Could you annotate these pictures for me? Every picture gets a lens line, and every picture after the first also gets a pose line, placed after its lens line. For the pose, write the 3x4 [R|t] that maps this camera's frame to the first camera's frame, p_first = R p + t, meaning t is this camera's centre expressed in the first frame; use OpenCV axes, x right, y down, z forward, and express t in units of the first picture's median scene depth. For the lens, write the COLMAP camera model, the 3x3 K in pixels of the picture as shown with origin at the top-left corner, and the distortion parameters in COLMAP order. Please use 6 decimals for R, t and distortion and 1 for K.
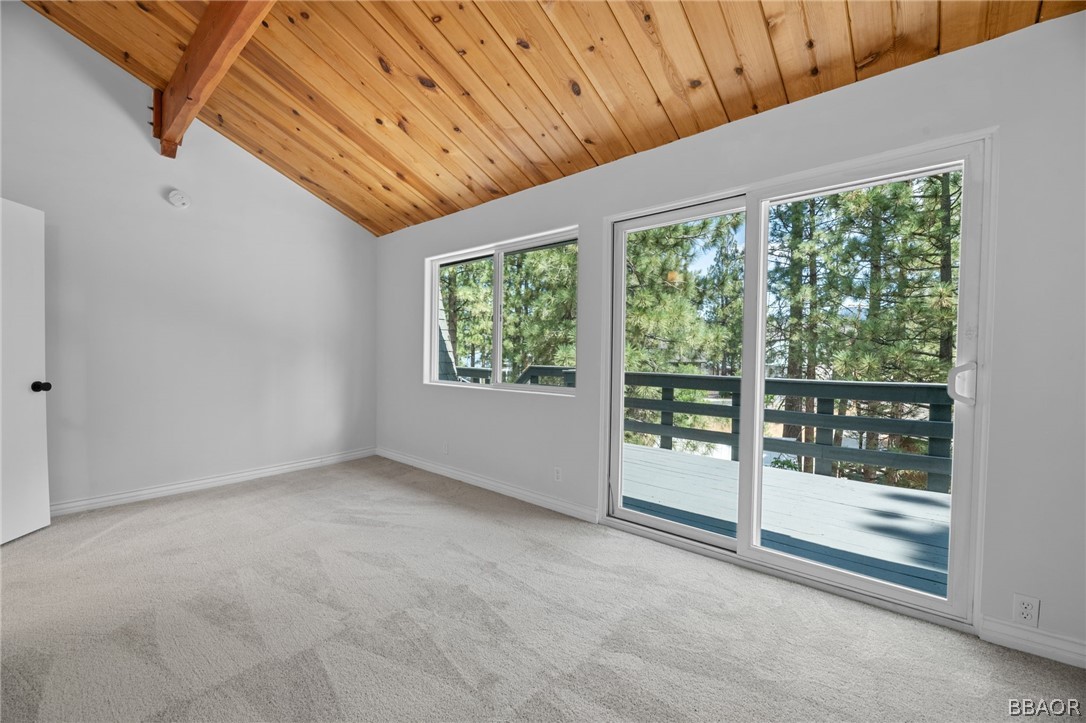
lens RADIAL K [[437.9, 0, 543.0], [0, 437.9, 361.5], [0, 0, 1]] dist [-0.000012, -0.000038]
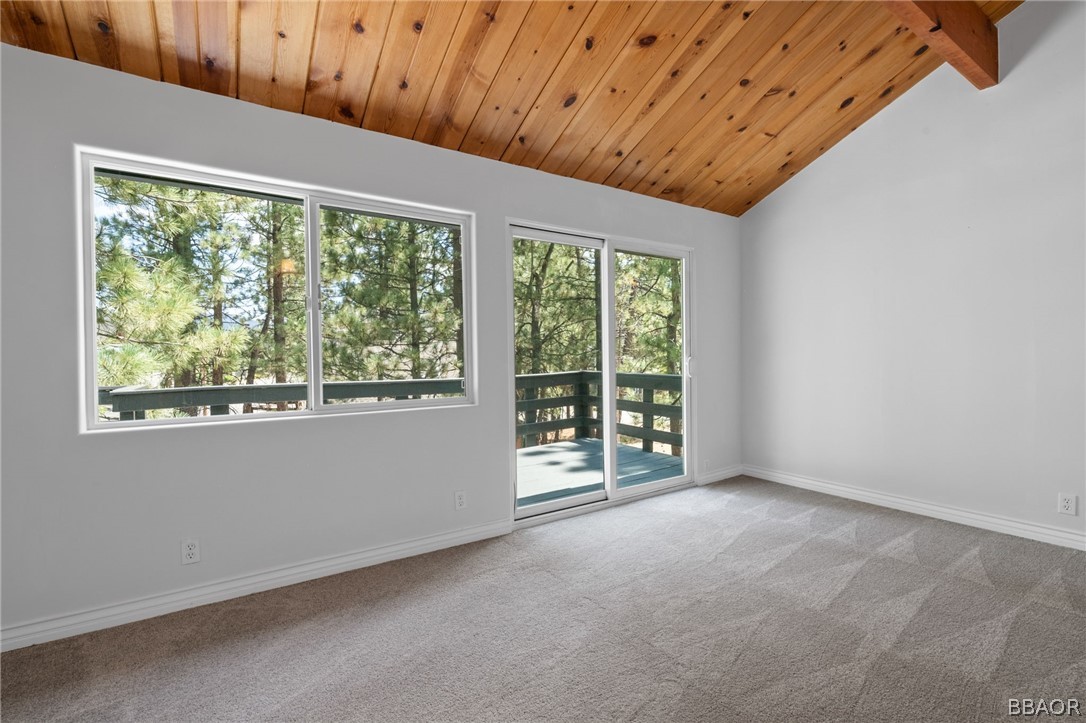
lens RADIAL K [[484.1, 0, 543.0], [0, 484.1, 361.5], [0, 0, 1]] dist [0.000653, 0.000138]
pose [[0.280257, -0.024044, 0.959624, -0.889344], [0.029586, 0.999428, 0.016400, -0.023149], [-0.959469, 0.023795, 0.280808, 0.633793]]
